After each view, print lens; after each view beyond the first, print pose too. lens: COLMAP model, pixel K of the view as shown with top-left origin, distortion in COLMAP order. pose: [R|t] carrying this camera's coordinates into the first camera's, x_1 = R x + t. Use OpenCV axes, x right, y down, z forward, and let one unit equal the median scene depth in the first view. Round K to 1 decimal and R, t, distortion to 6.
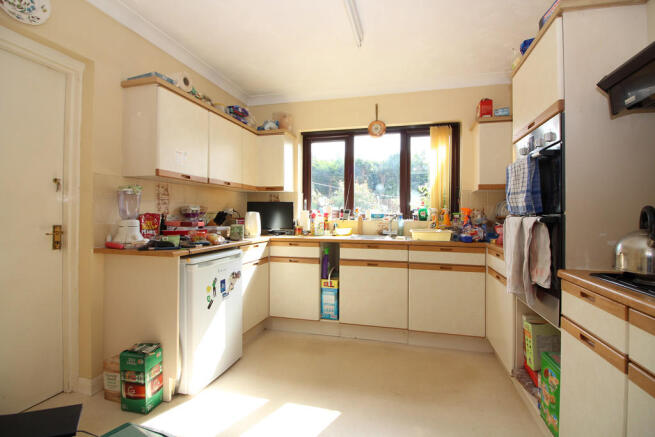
lens RADIAL K [[315.2, 0, 330.2], [0, 315.2, 208.3], [0, 0, 1]] dist [-0.003606, -0.001595]
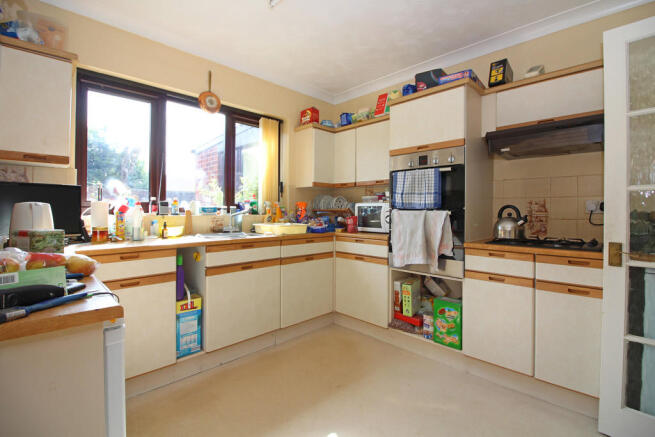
lens RADIAL K [[315.2, 0, 330.2], [0, 315.2, 208.3], [0, 0, 1]] dist [-0.003606, -0.001595]
pose [[0.477539, -0.000719, 0.878610, -0.476528], [-0.020298, 0.999724, 0.011850, 0.004790], [-0.878376, -0.023493, 0.477392, 0.383577]]
